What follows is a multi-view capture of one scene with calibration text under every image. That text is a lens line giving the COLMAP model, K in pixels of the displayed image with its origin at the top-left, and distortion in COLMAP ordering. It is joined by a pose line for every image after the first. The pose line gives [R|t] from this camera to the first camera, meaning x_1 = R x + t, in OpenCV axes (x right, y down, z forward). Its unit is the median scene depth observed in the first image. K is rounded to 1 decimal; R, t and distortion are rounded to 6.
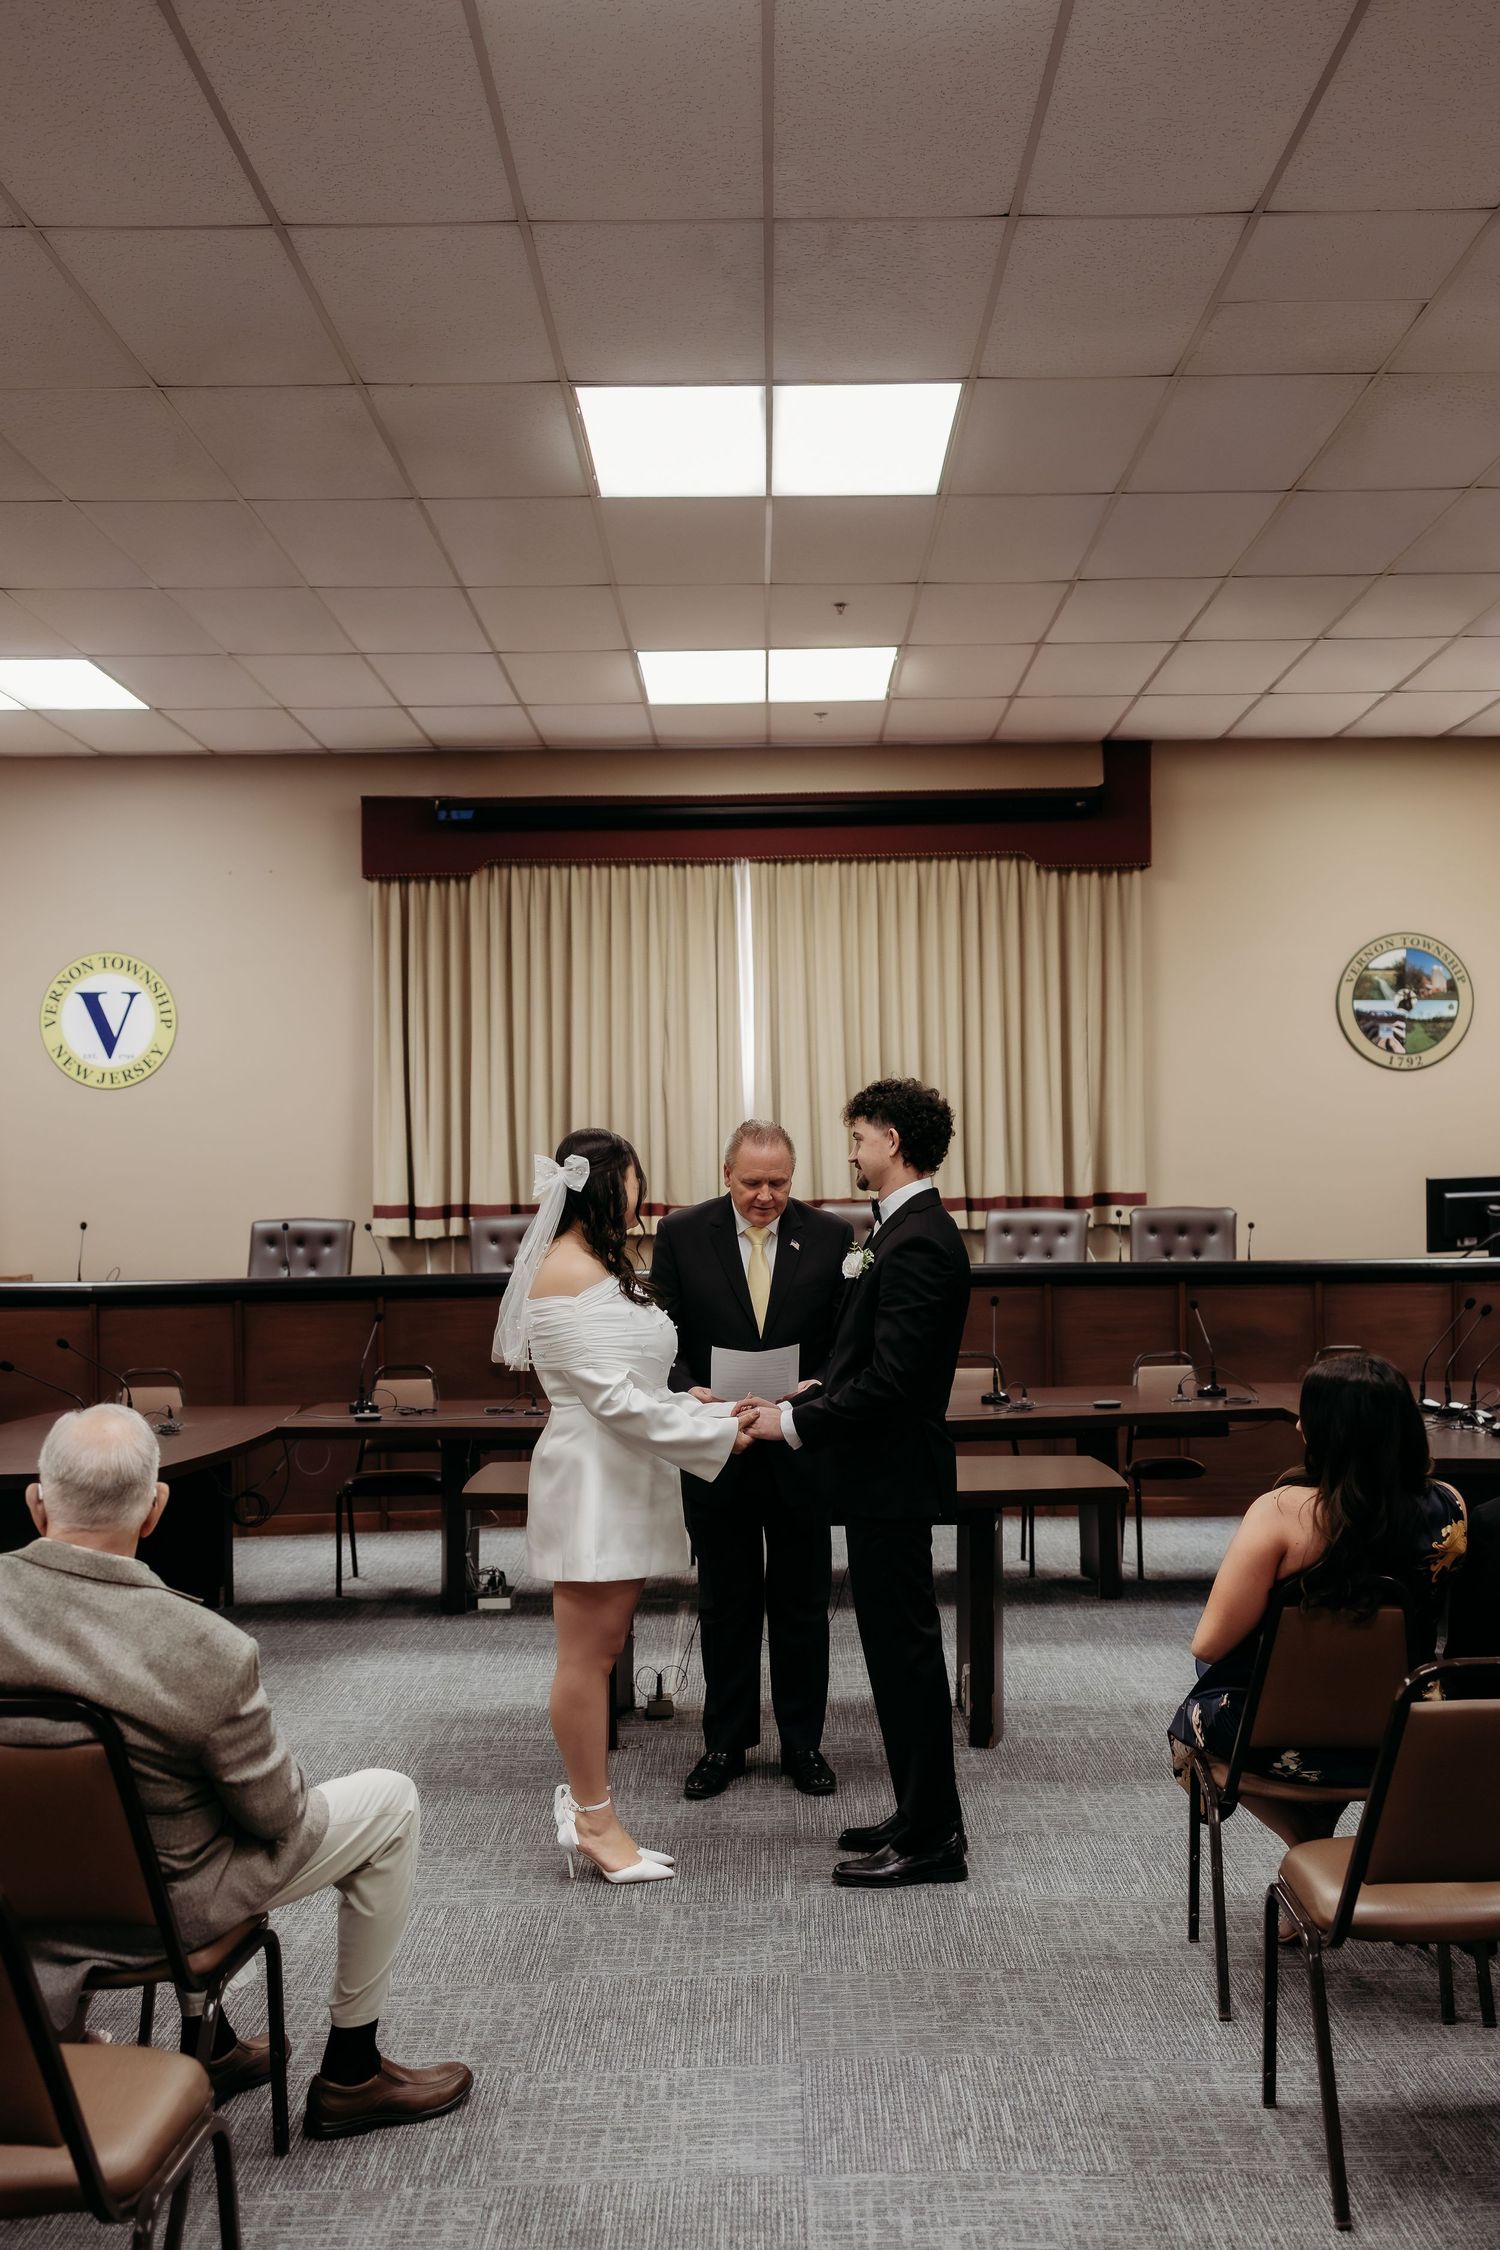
lens RADIAL K [[2341.7, 0, 750.0], [0, 2341.7, 1125.0], [0, 0, 1]] dist [-0.009723, -0.004510]
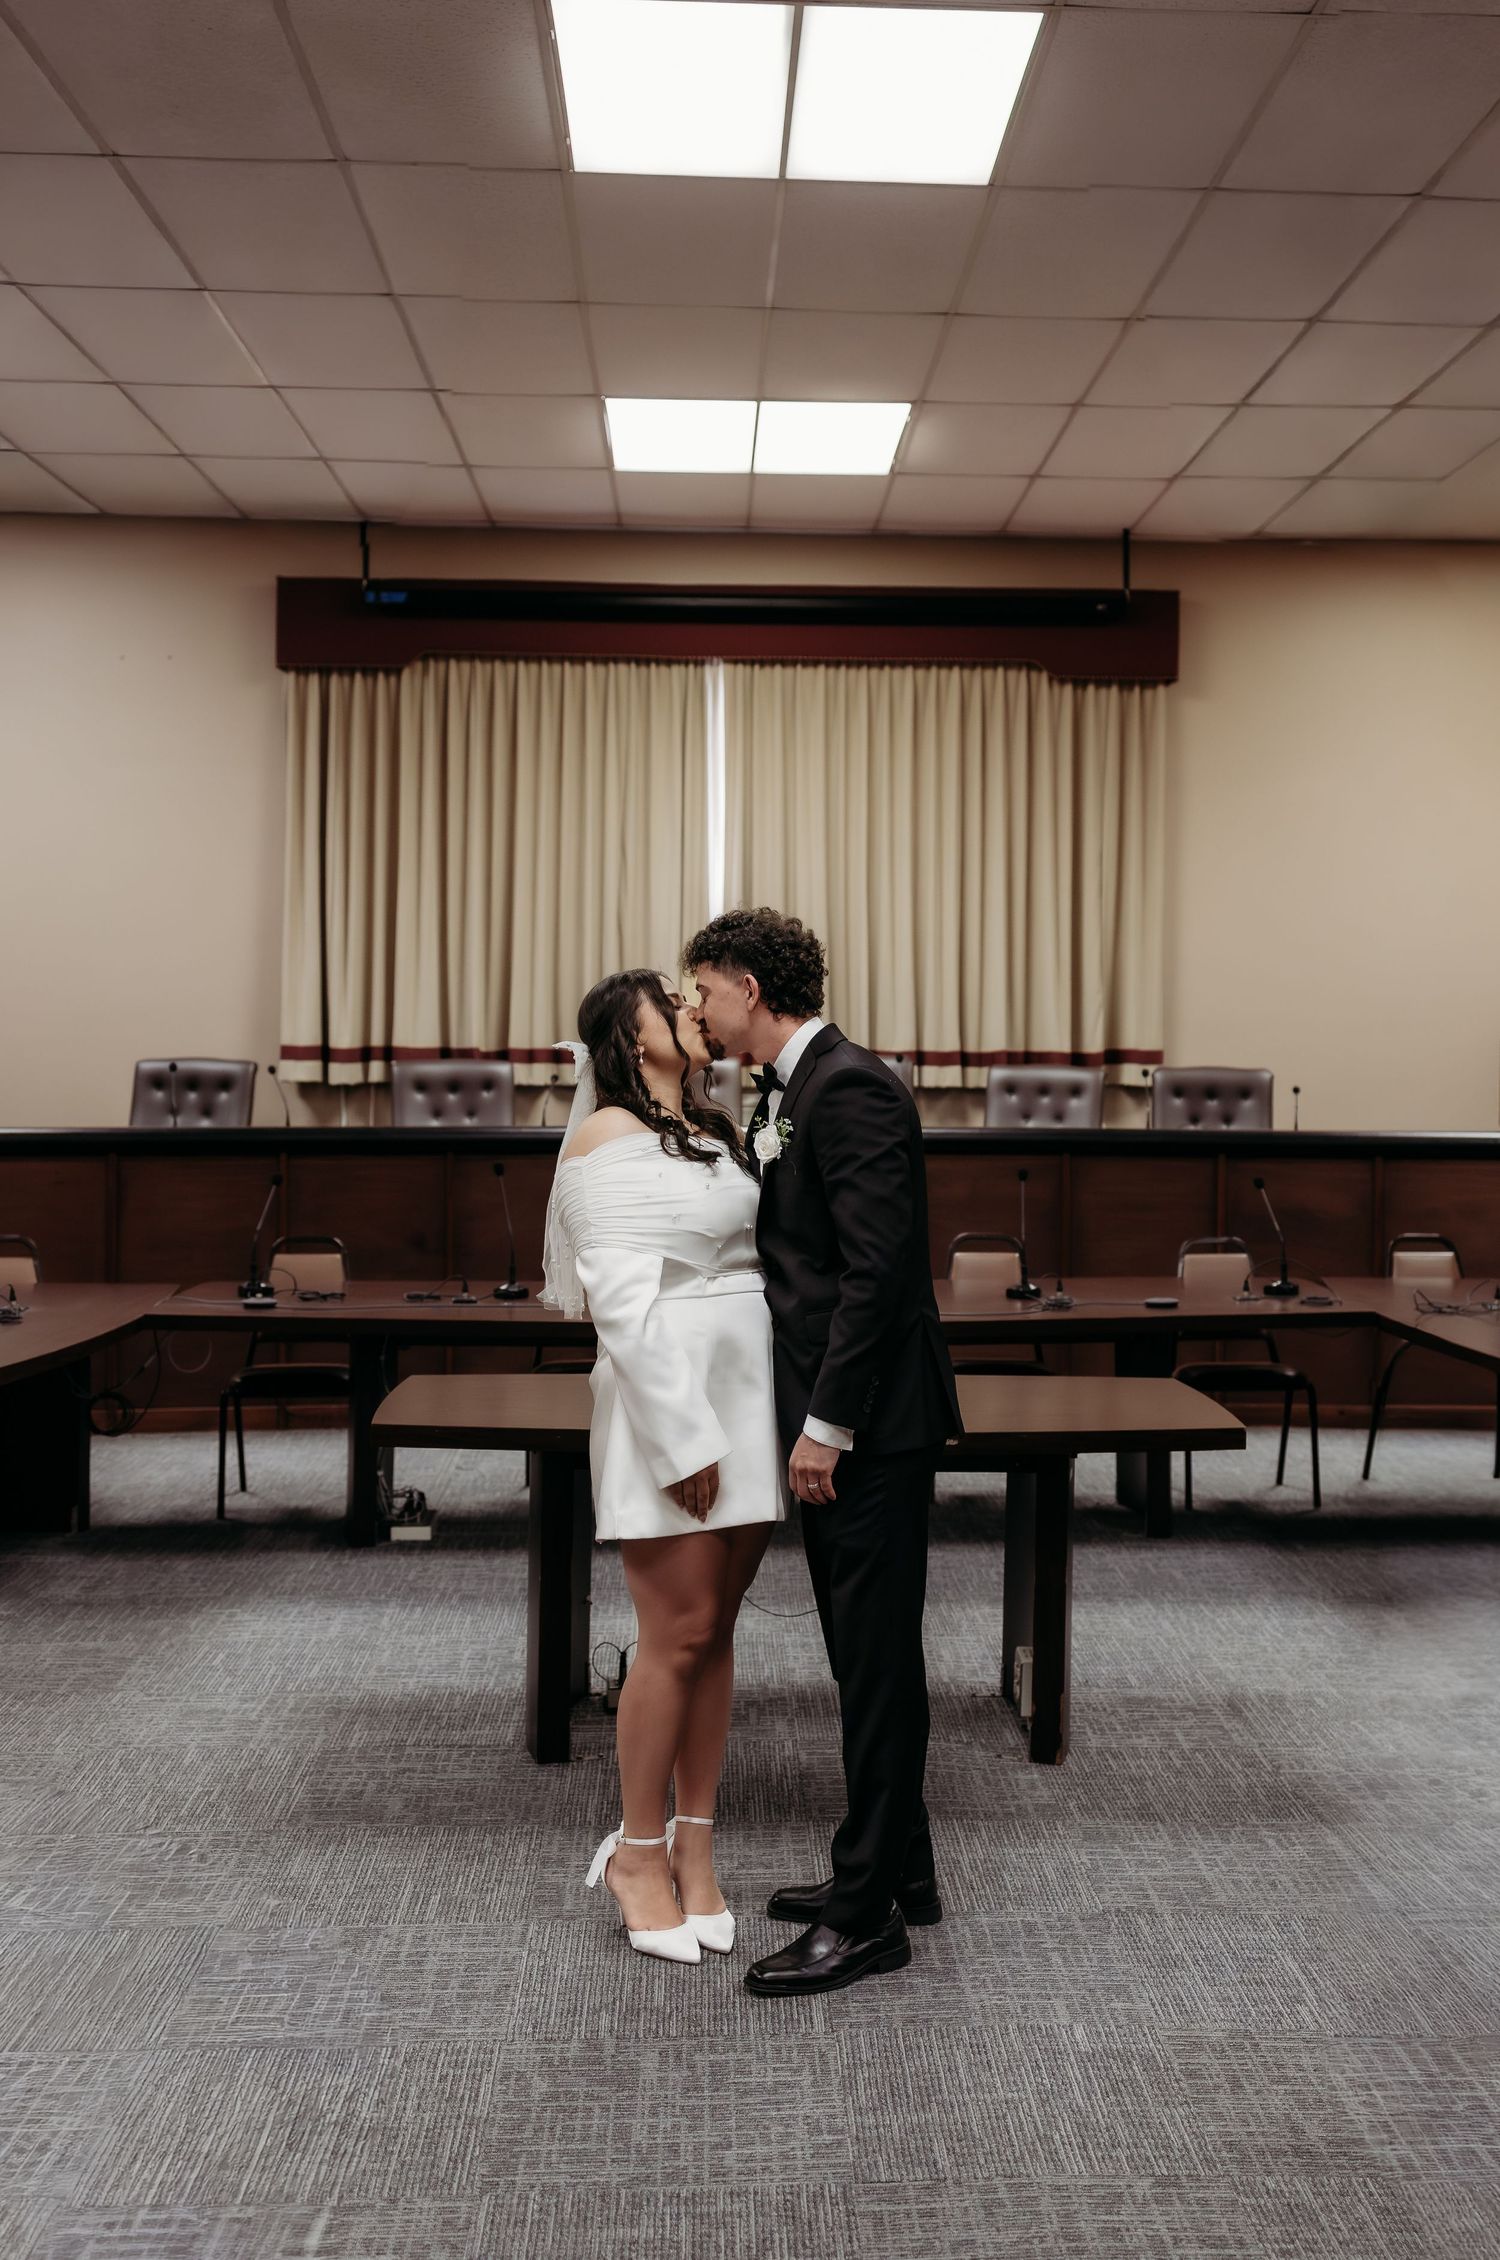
lens RADIAL K [[2267.7, 0, 783.9], [0, 2267.7, 1004.2], [0, 0, 1]] dist [-0.001466, 0.003642]
pose [[0.998473, 0.023042, 0.050199, -0.019108], [-0.023545, 0.999678, 0.009448, 0.007561], [-0.049965, -0.010615, 0.998695, 0.168176]]
